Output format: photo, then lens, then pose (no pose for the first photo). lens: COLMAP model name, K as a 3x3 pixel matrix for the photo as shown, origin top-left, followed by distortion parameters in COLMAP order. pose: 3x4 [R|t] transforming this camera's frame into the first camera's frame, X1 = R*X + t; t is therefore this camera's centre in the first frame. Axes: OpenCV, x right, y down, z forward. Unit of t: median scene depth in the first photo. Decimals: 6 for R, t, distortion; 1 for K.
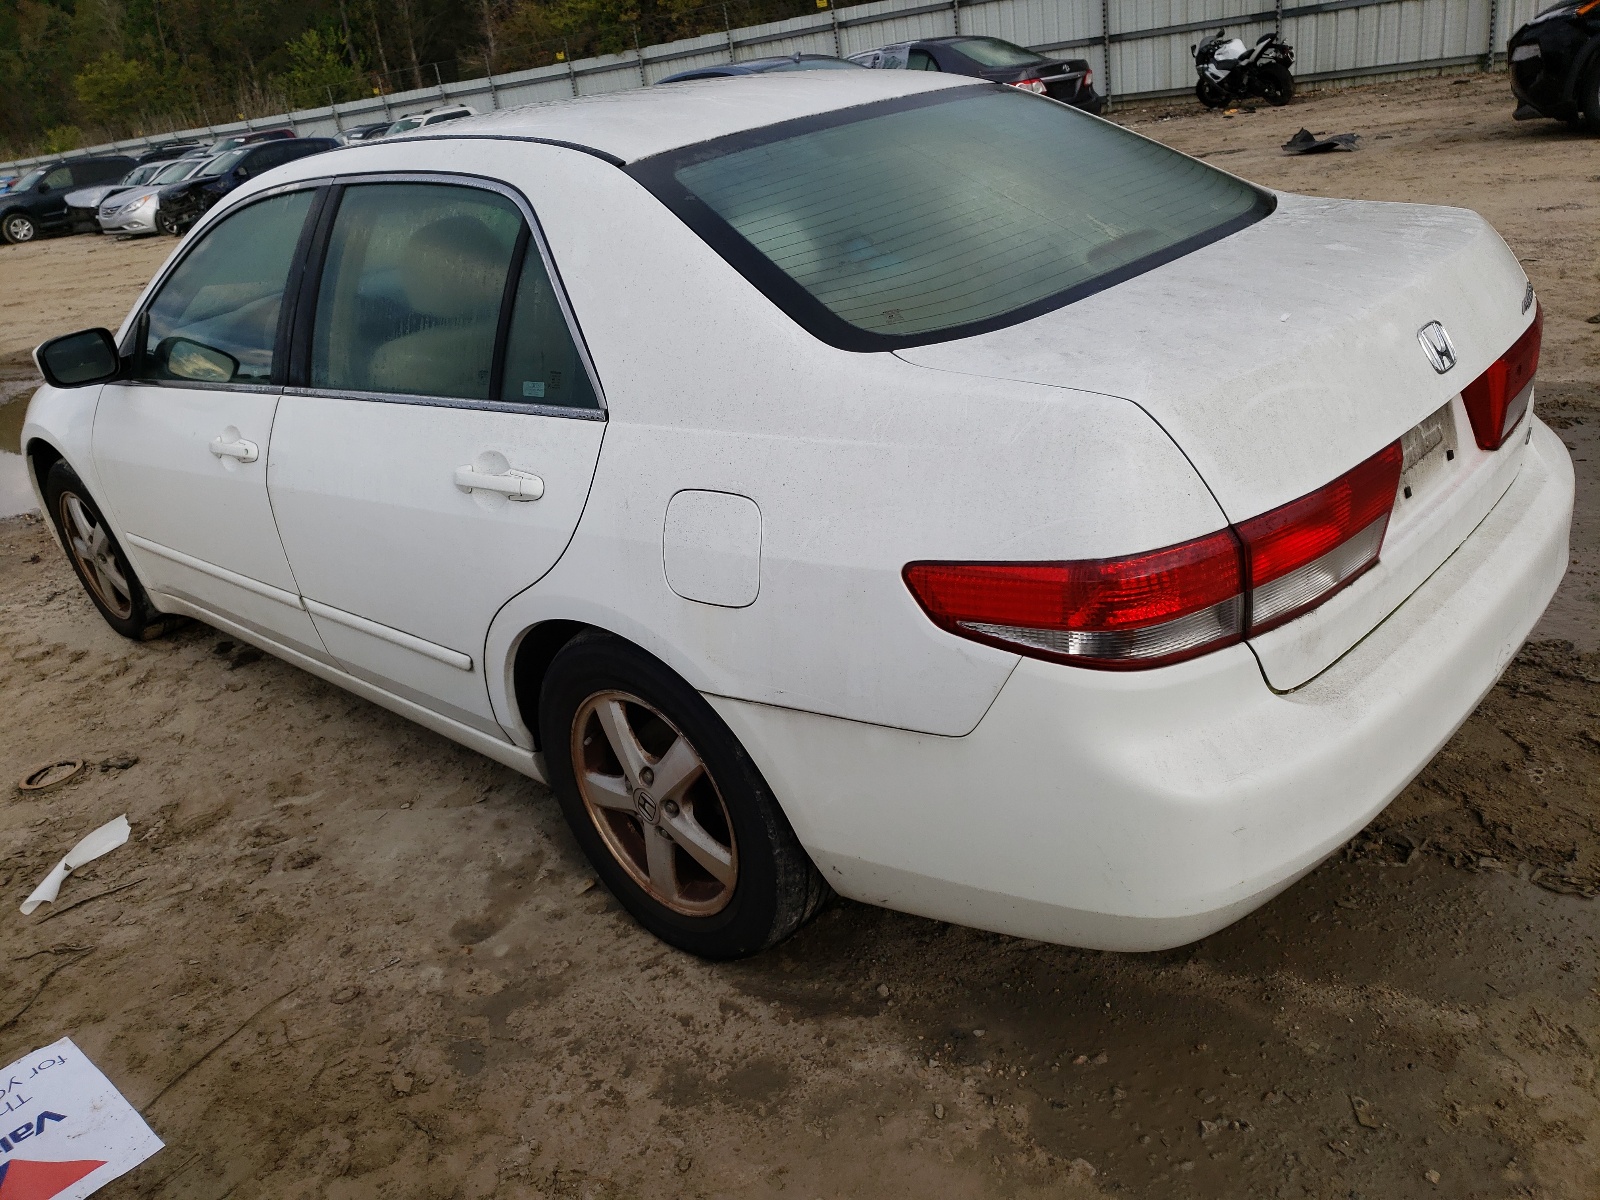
lens RADIAL K [[1221.9, 0, 800.0], [0, 1221.9, 600.0], [0, 0, 1]] dist [-0.001592, 0.001008]
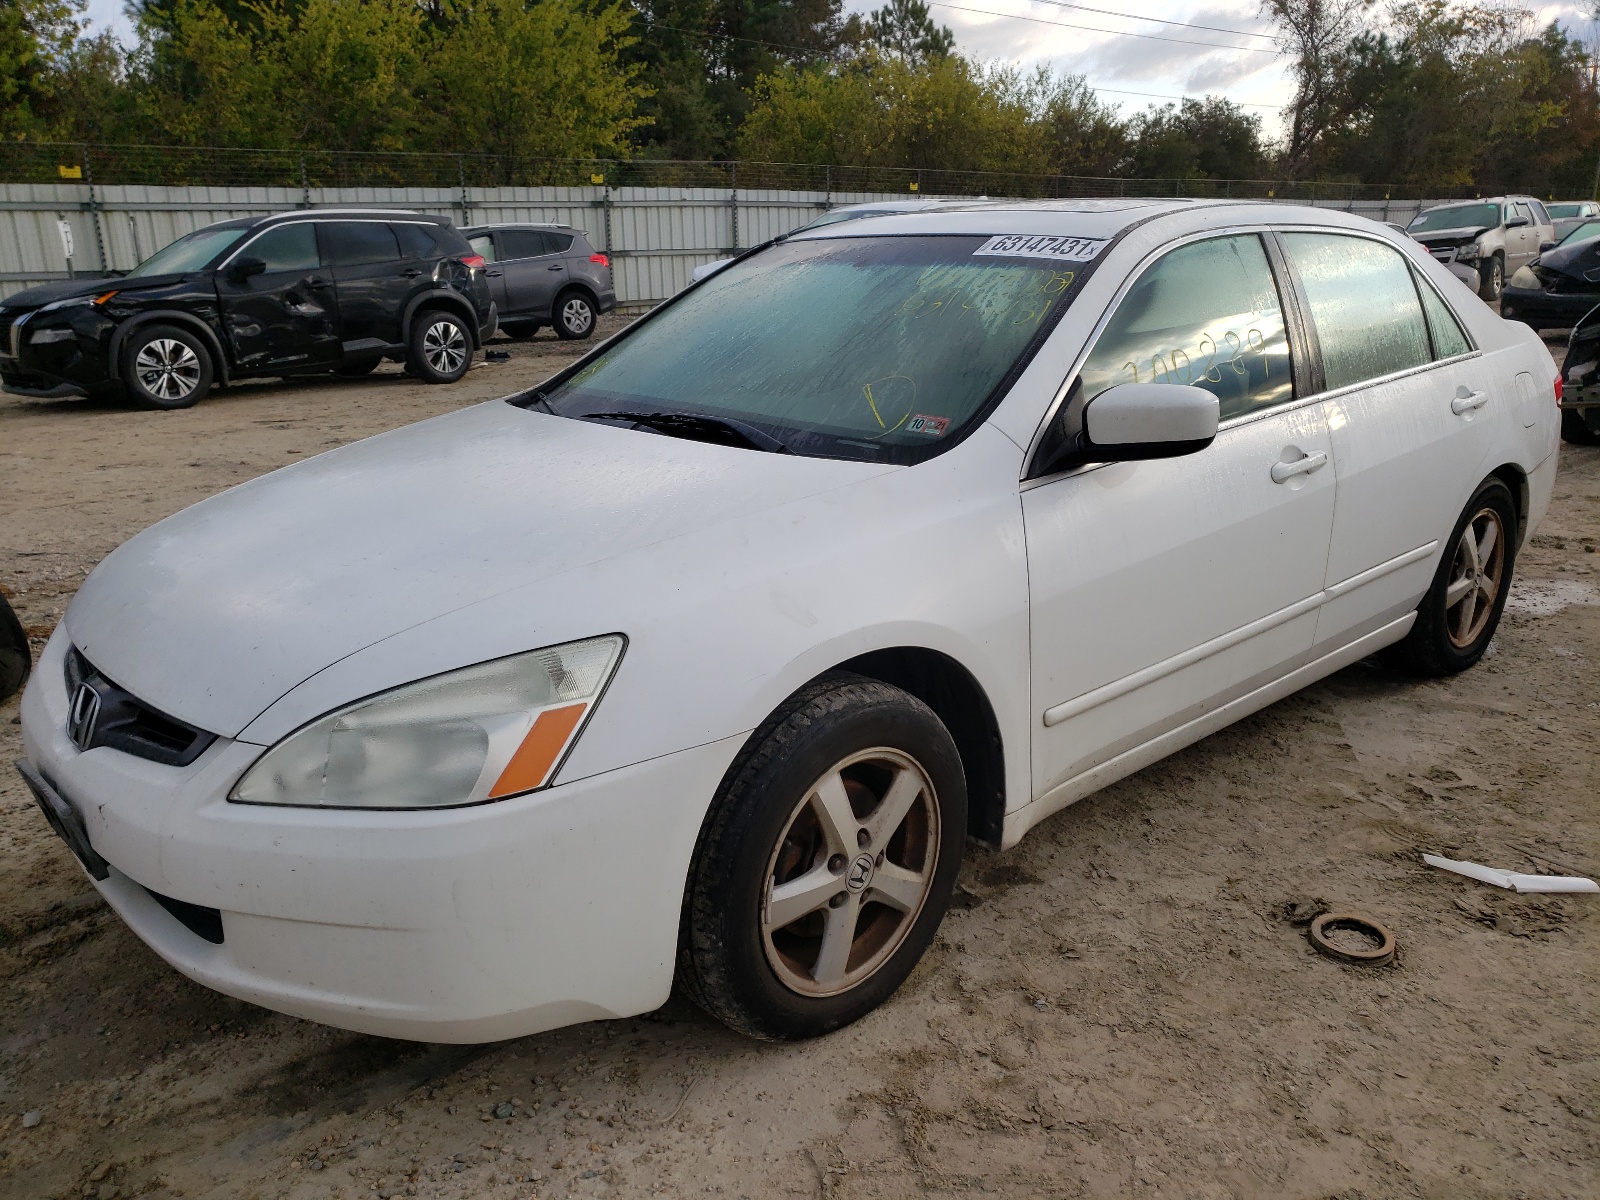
lens RADIAL K [[1067.8, 0, 800.0], [0, 1067.8, 600.0], [0, 0, 1]] dist [-0.000112, 0.000702]
pose [[0.165108, -0.189578, 0.967884, -1.080455], [0.396090, 0.911482, 0.110963, -0.231957], [-0.903245, 0.365048, 0.225583, 0.902879]]
